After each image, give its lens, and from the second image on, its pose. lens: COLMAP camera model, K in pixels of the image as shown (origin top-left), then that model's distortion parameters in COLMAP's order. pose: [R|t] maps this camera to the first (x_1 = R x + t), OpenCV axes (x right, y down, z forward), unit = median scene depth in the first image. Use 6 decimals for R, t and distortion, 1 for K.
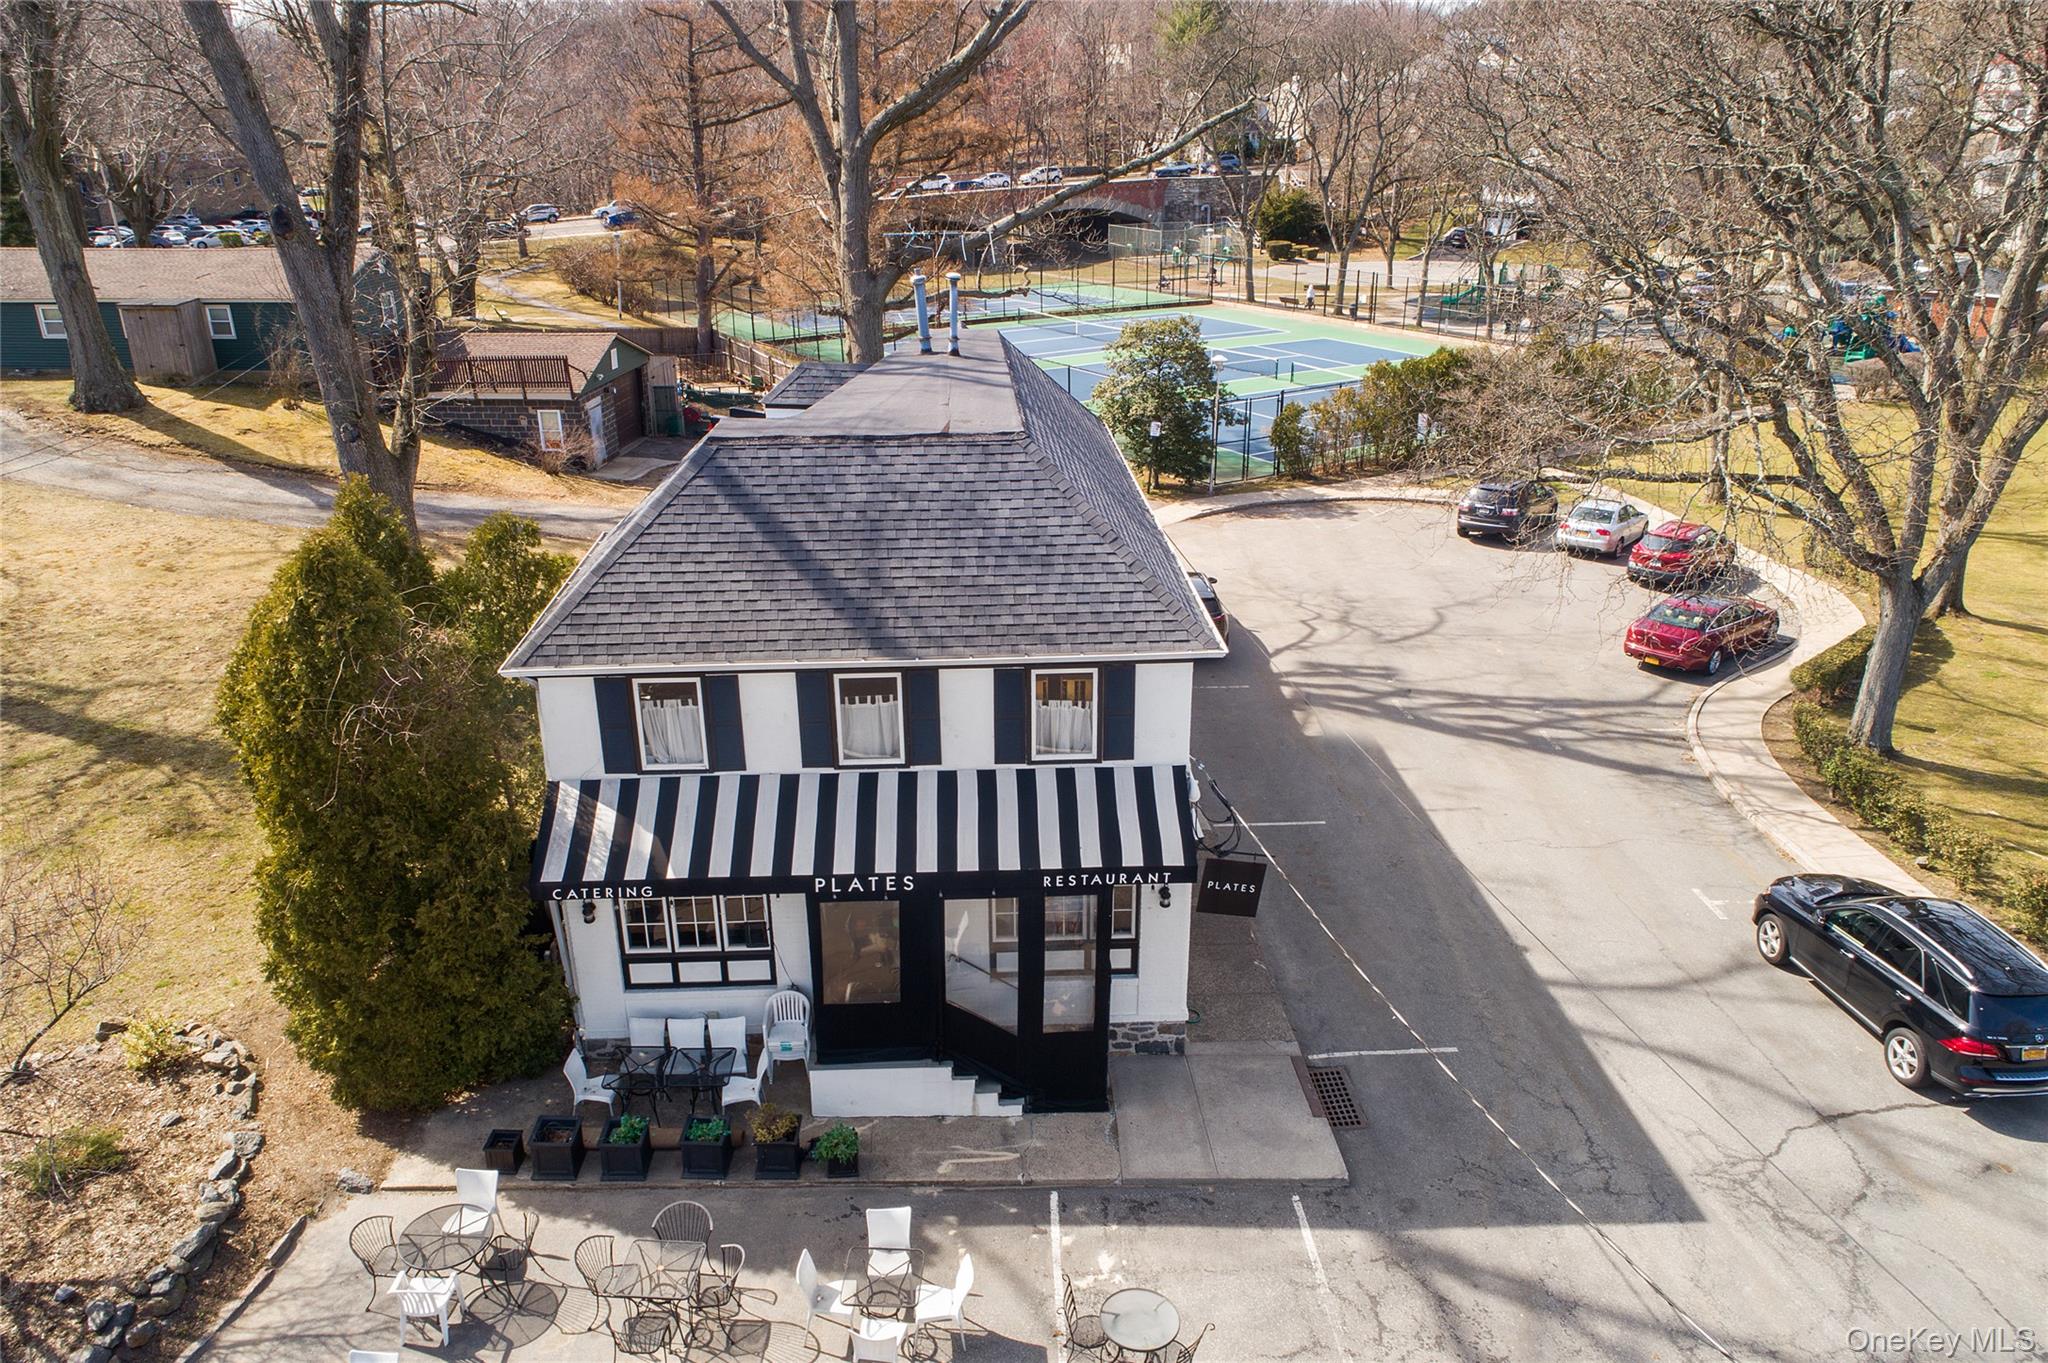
lens RADIAL K [[1438.5, 0, 1024.0], [0, 1438.5, 681.5], [0, 0, 1]] dist [-0.005315, -0.001735]
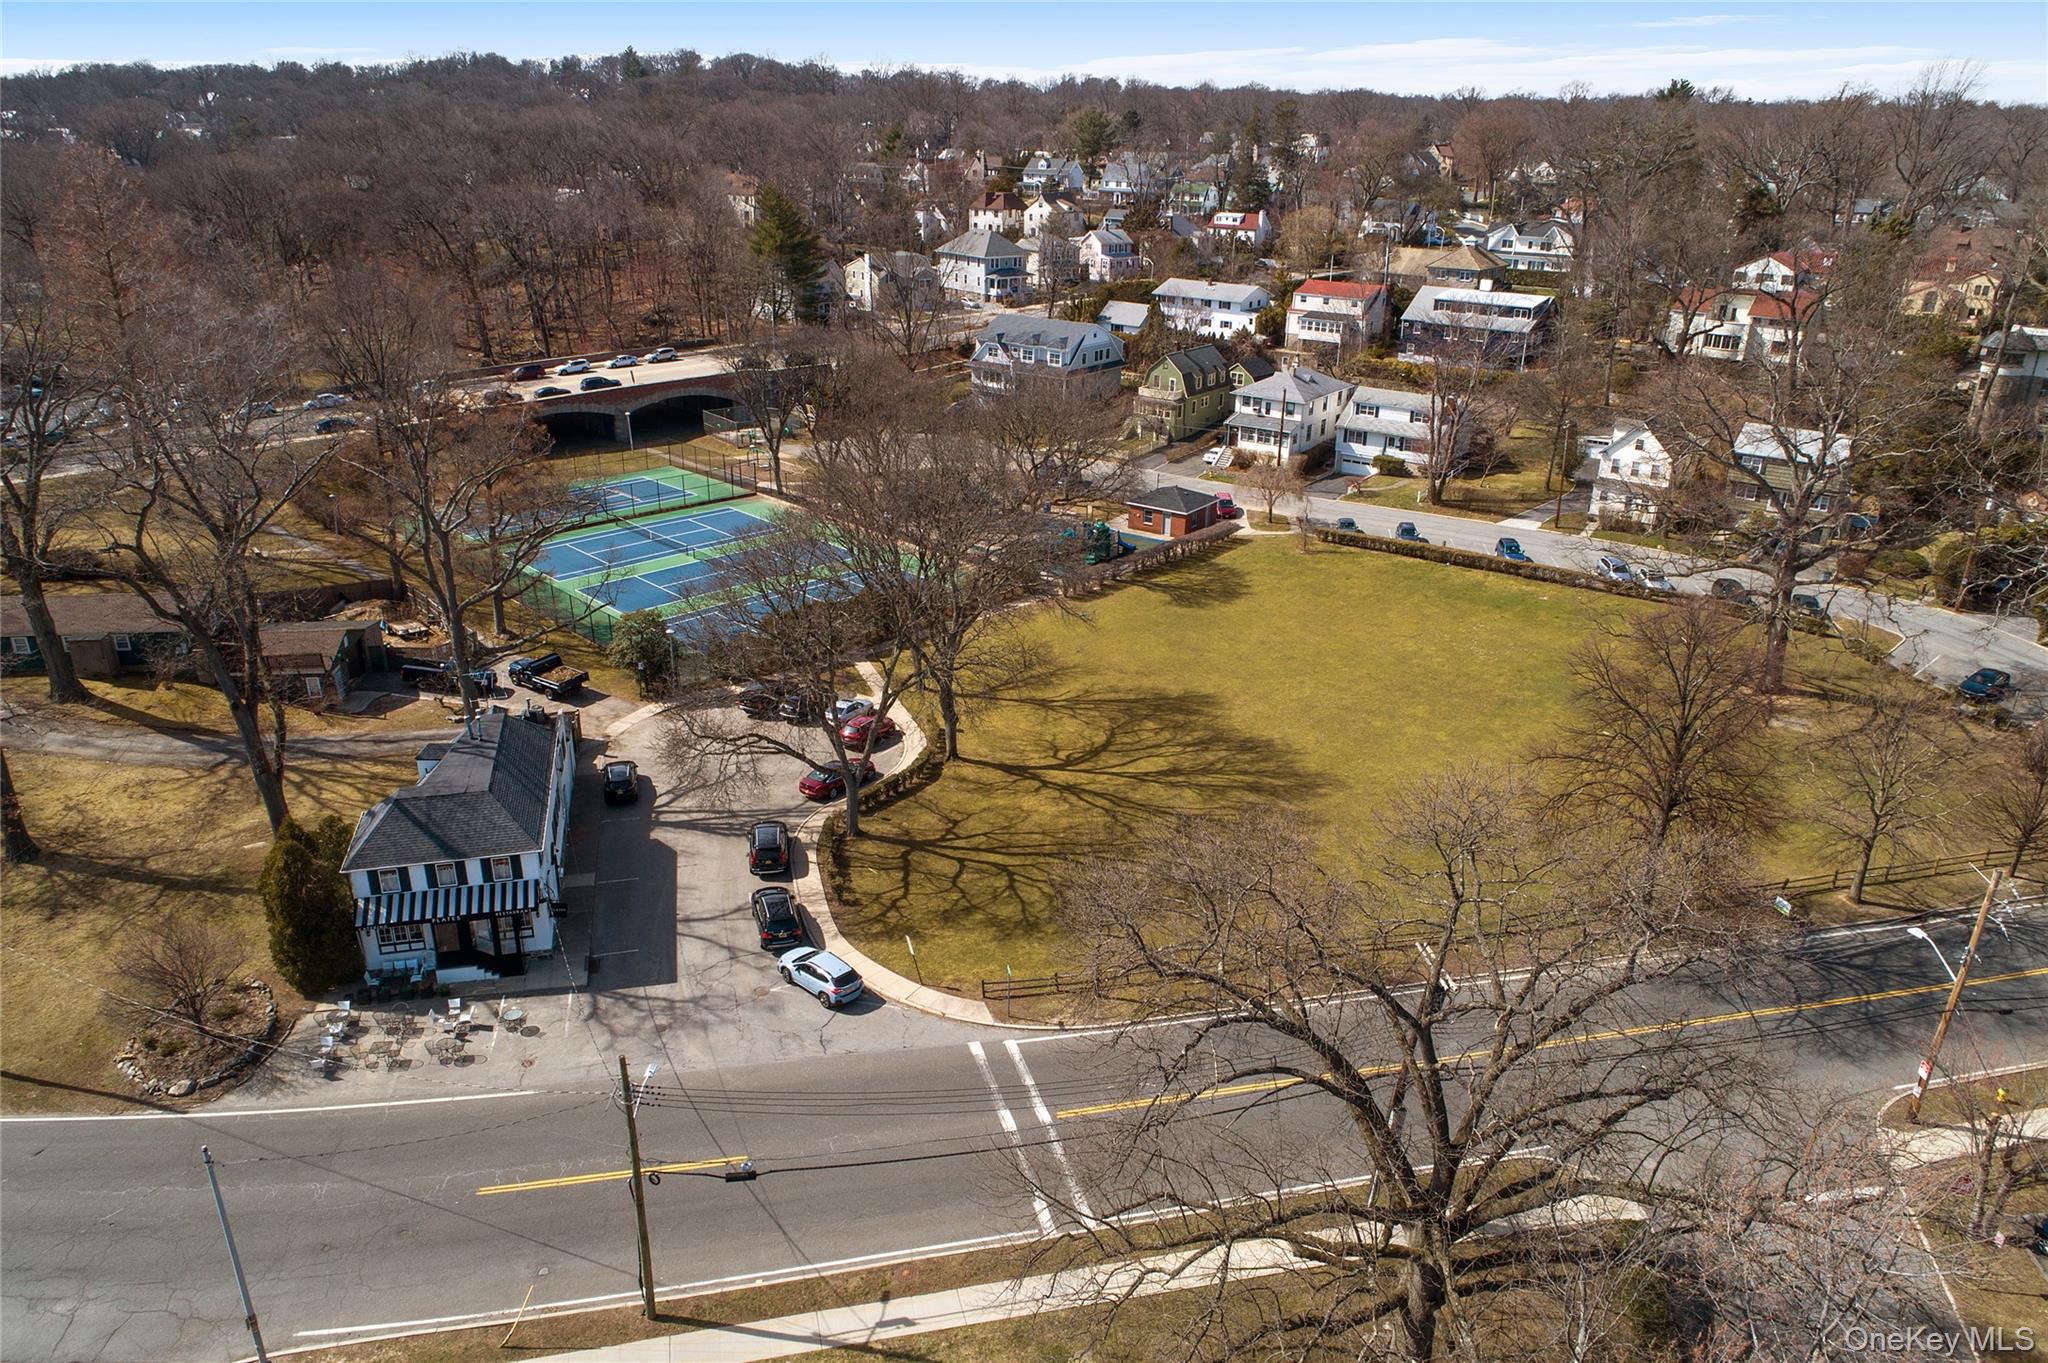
lens RADIAL K [[1454.6, 0, 1058.1], [0, 1454.6, 656.6], [0, 0, 1]] dist [-0.006652, 0.002191]
pose [[0.980033, -0.057439, 0.190357, 0.746379], [0.056811, 0.998347, 0.008759, -0.471108], [-0.190546, 0.002230, 0.981676, -2.936191]]
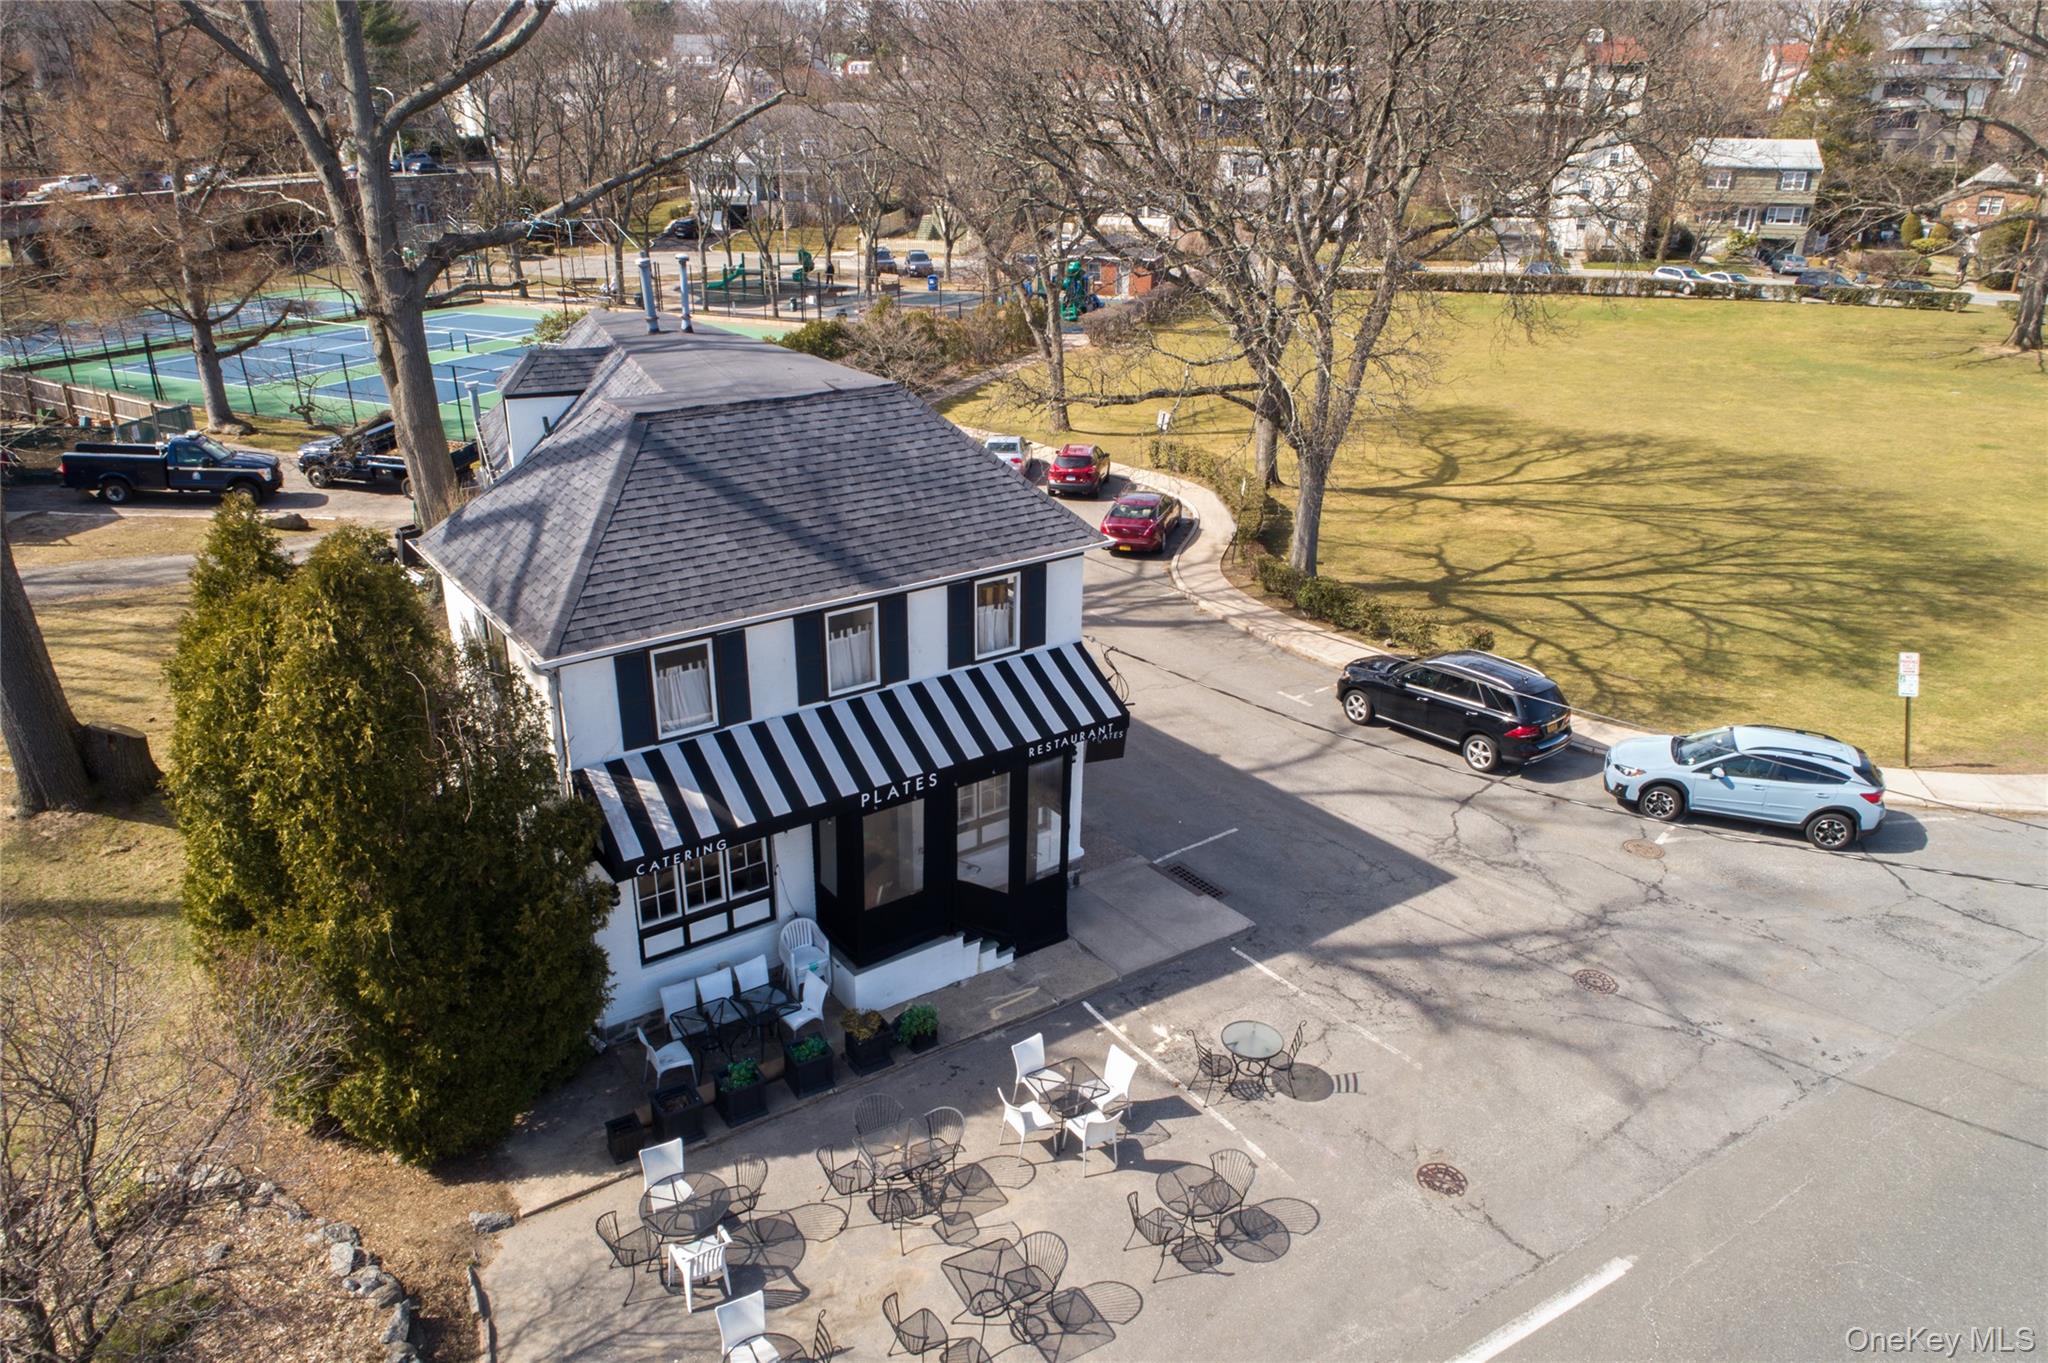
lens RADIAL K [[1380.4, 0, 1024.0], [0, 1380.4, 681.5], [0, 0, 1]] dist [-0.009526, -0.000545]
pose [[0.834918, -0.196426, 0.514129, -0.539383], [0.189004, 0.979664, 0.067353, 0.003550], [-0.516903, 0.040938, 0.855064, 0.022425]]
